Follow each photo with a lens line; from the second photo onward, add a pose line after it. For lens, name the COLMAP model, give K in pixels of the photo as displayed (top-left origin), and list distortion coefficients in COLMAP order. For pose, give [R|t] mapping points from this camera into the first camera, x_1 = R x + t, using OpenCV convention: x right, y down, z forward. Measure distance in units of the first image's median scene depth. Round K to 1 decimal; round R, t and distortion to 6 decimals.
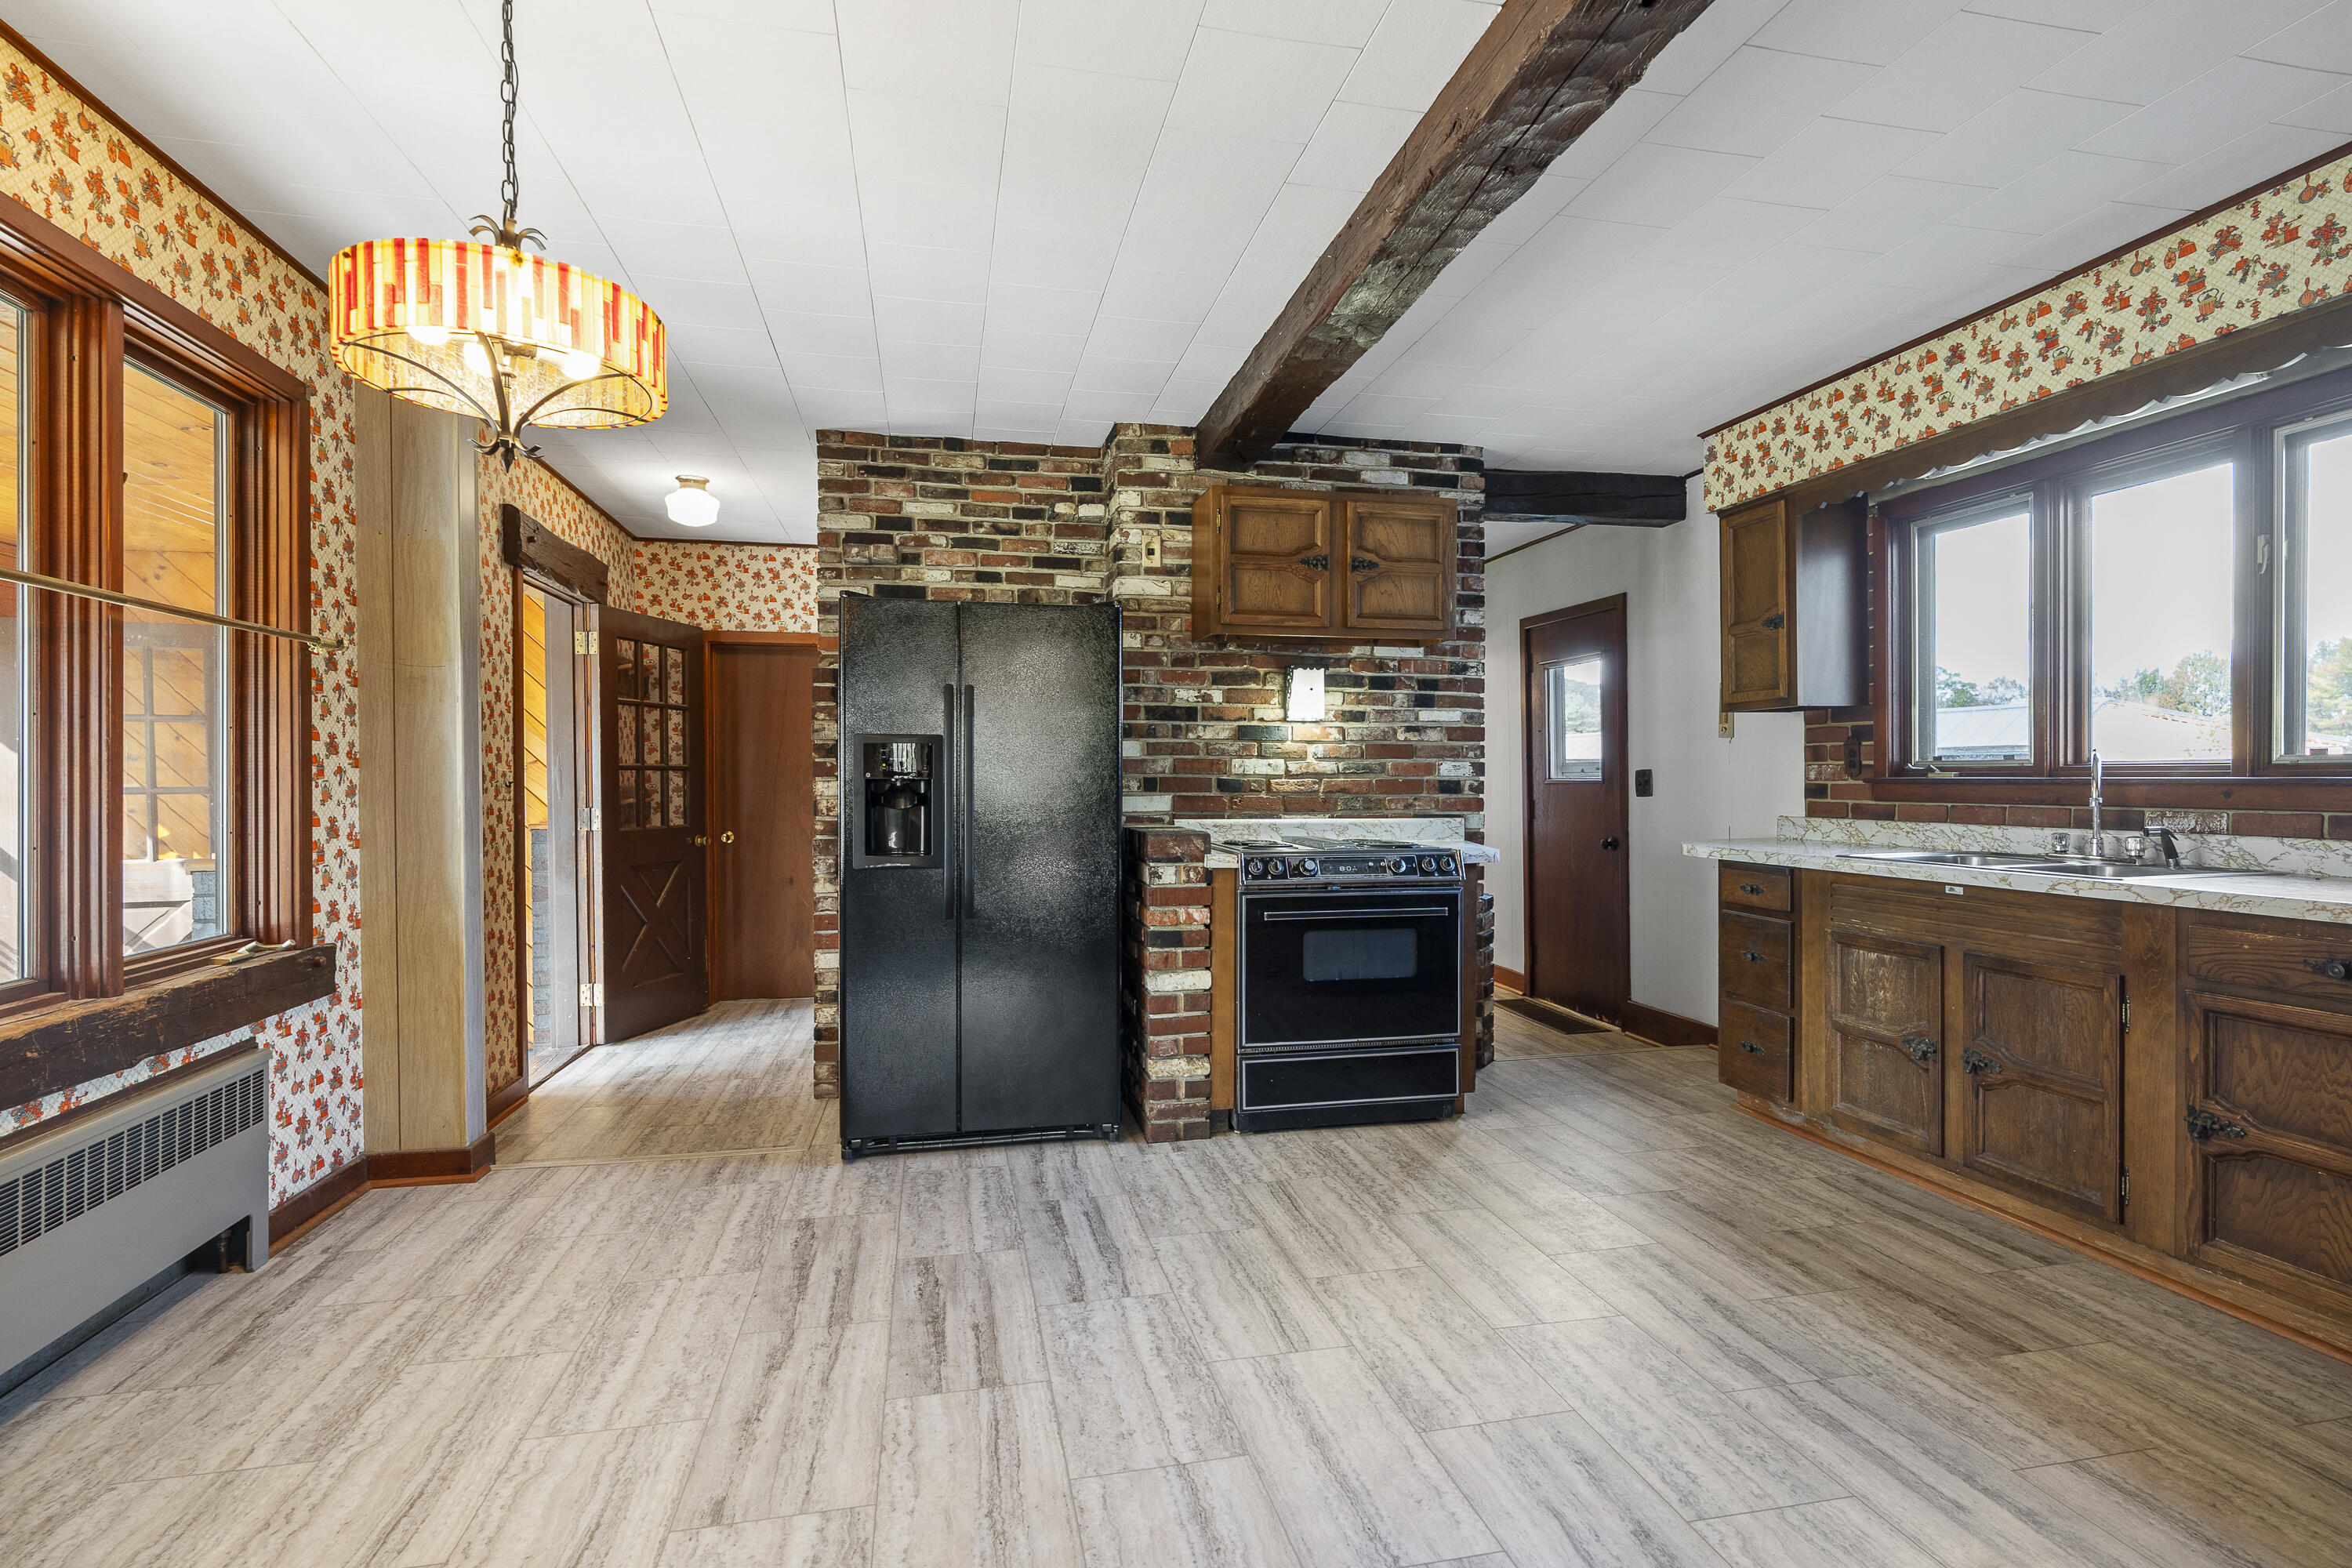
lens RADIAL K [[1107.9, 0, 1144.8], [0, 1107.9, 791.1], [0, 0, 1]] dist [0.020377, -0.001849]
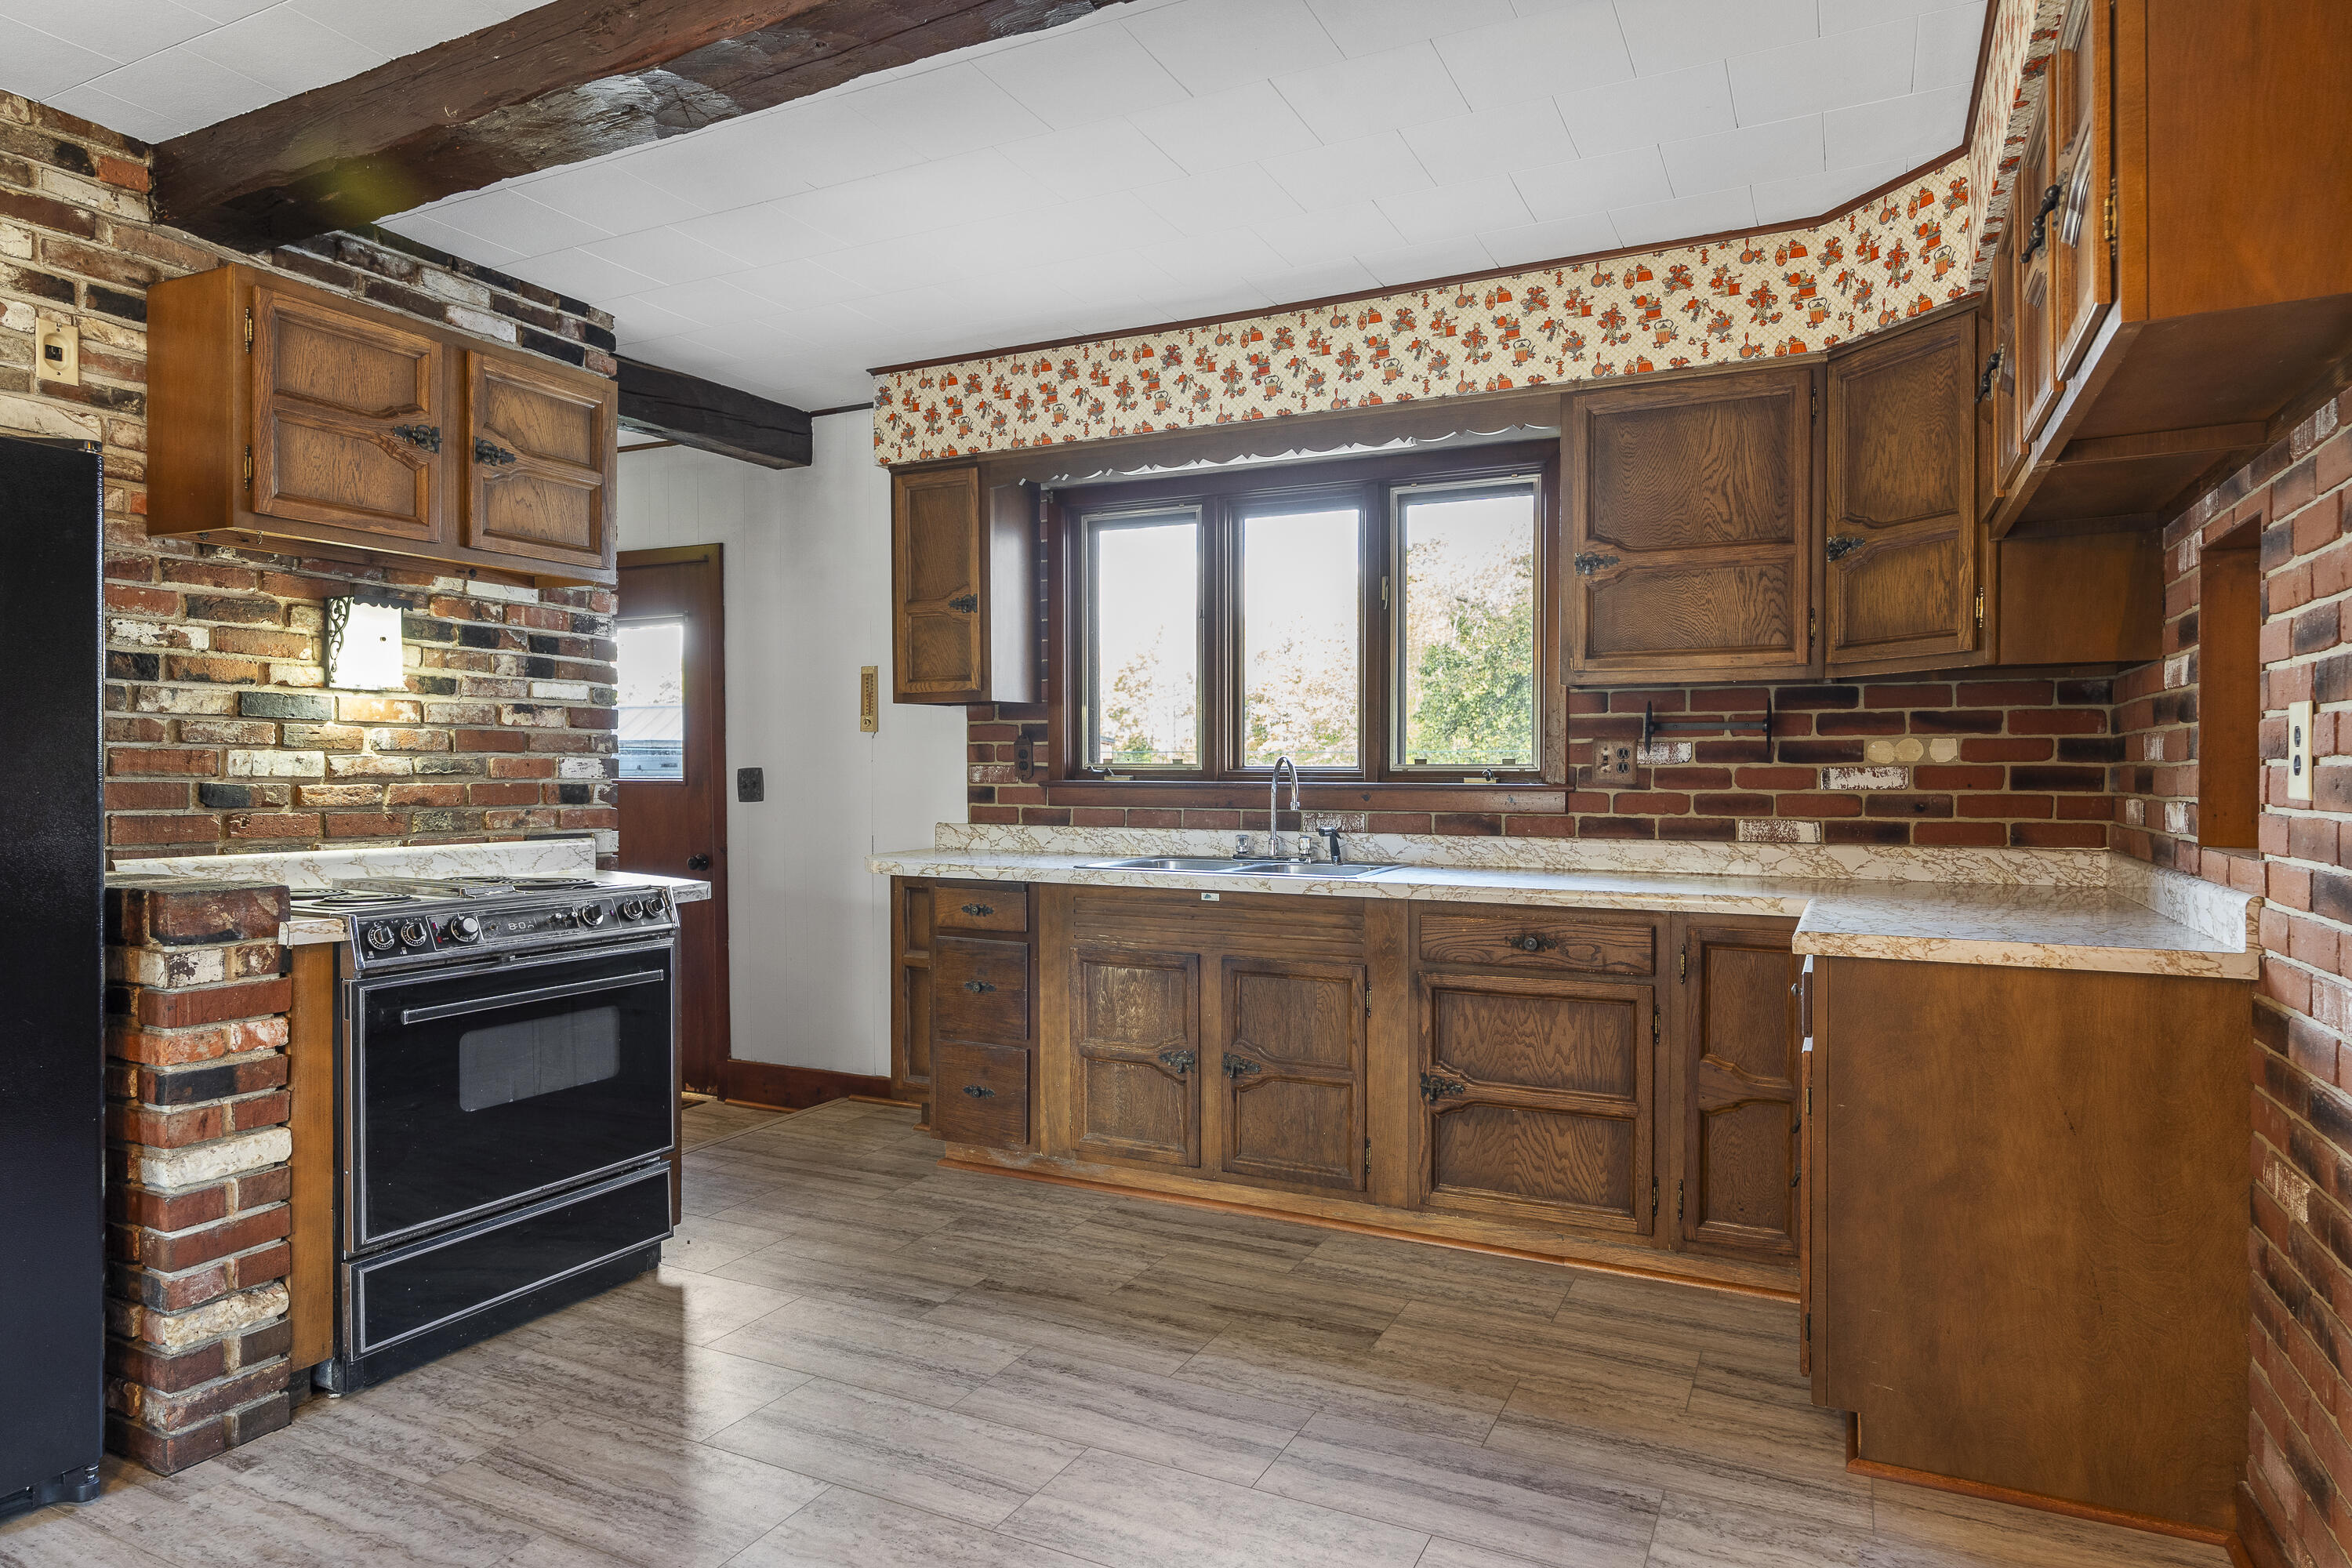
lens RADIAL K [[1417.7, 0, 1093.5], [0, 1417.7, 782.7], [0, 0, 1]] dist [0.016032, 0.002414]
pose [[0.627032, -0.006560, 0.778966, -0.249831], [0.006336, 0.999974, 0.003321, -0.013764], [-0.778968, 0.002853, 0.627058, 0.223362]]
